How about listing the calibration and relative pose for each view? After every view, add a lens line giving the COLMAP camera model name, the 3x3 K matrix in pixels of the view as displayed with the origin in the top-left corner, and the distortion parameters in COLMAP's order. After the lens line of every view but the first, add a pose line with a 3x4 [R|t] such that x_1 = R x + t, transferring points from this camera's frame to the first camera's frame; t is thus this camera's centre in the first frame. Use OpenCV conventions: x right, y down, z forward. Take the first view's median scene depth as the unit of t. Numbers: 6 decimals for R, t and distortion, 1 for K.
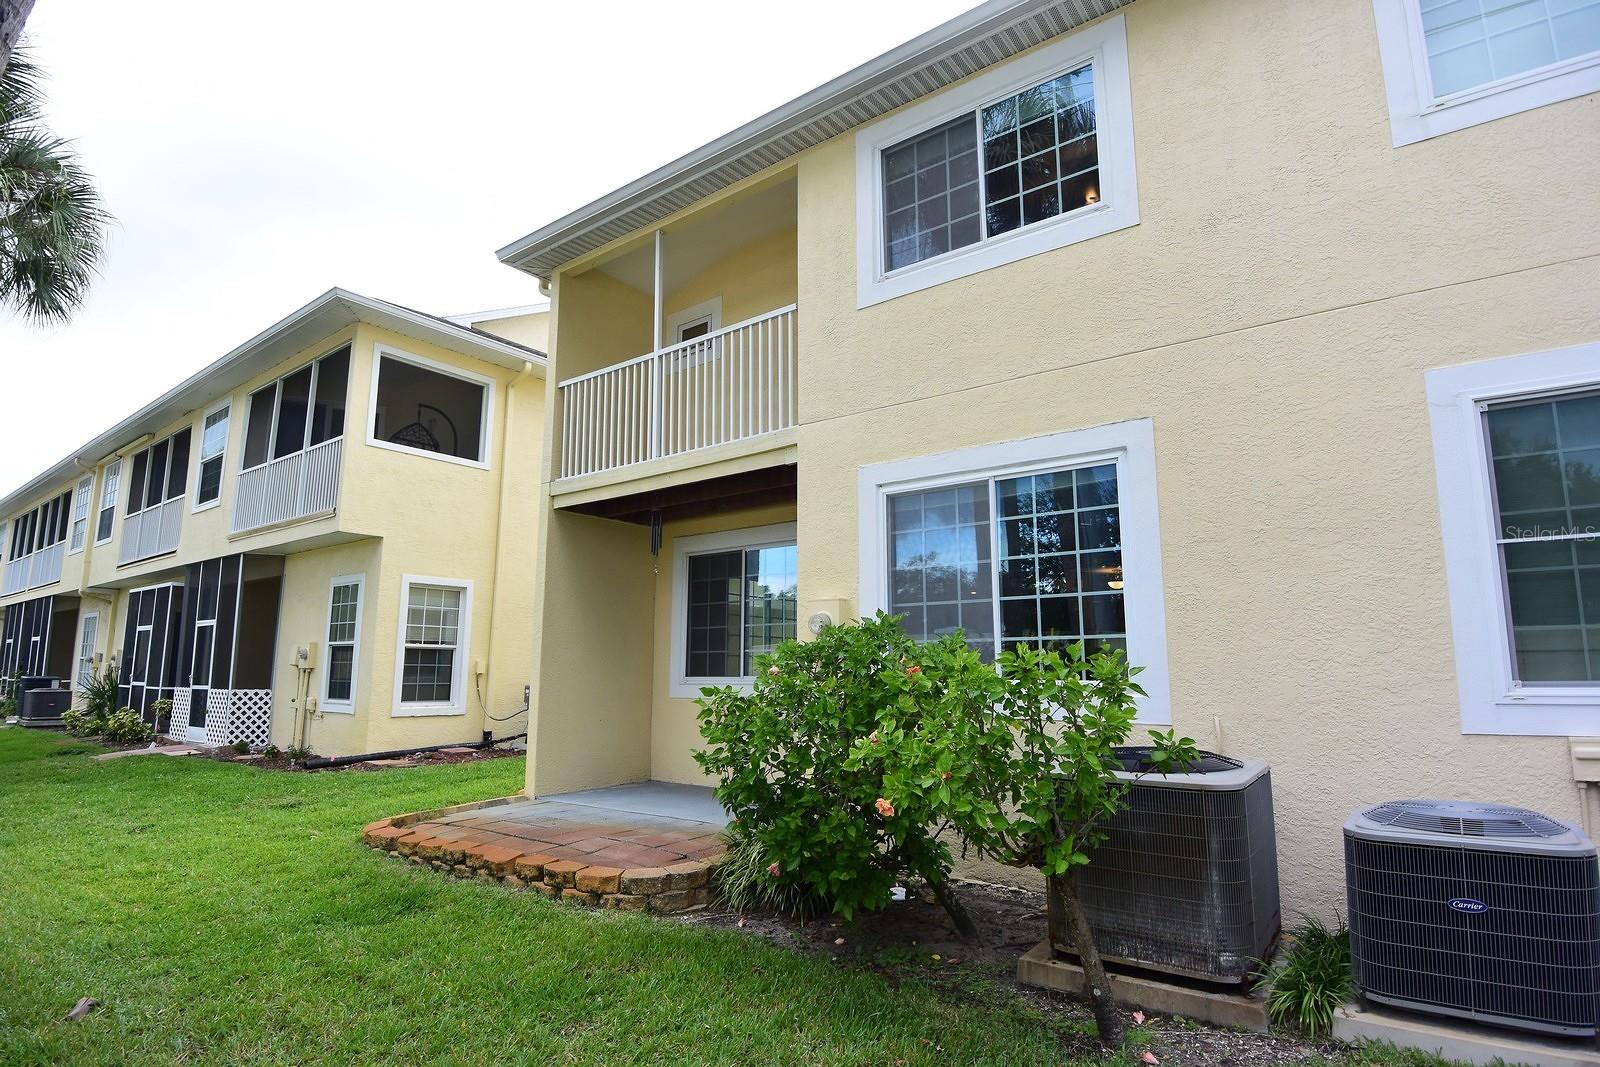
lens RADIAL K [[835.4, 0, 801.8], [0, 835.4, 539.0], [0, 0, 1]] dist [-0.014686, -0.011174]
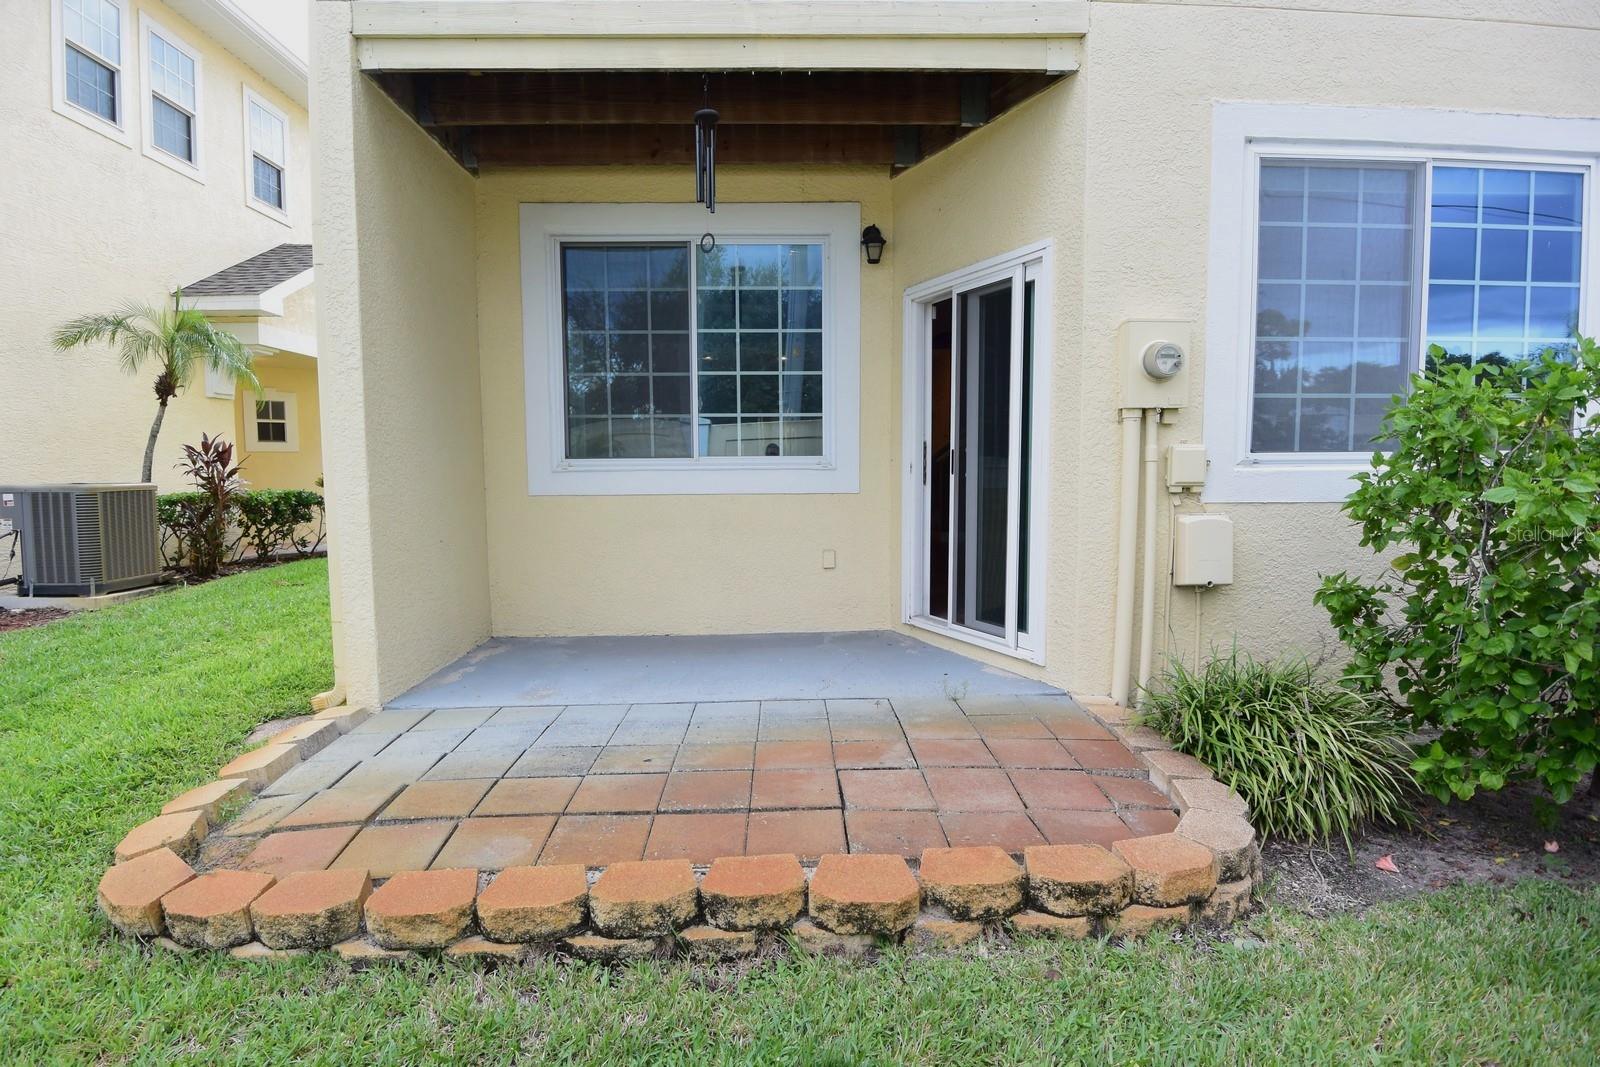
lens RADIAL K [[835.4, 0, 801.4], [0, 835.4, 530.1], [0, 0, 1]] dist [-0.014686, -0.011174]
pose [[0.774129, -0.055191, 0.630617, -0.579749], [-0.098614, 0.973516, 0.206257, 0.127368], [-0.625300, -0.221857, 0.748184, 0.698548]]
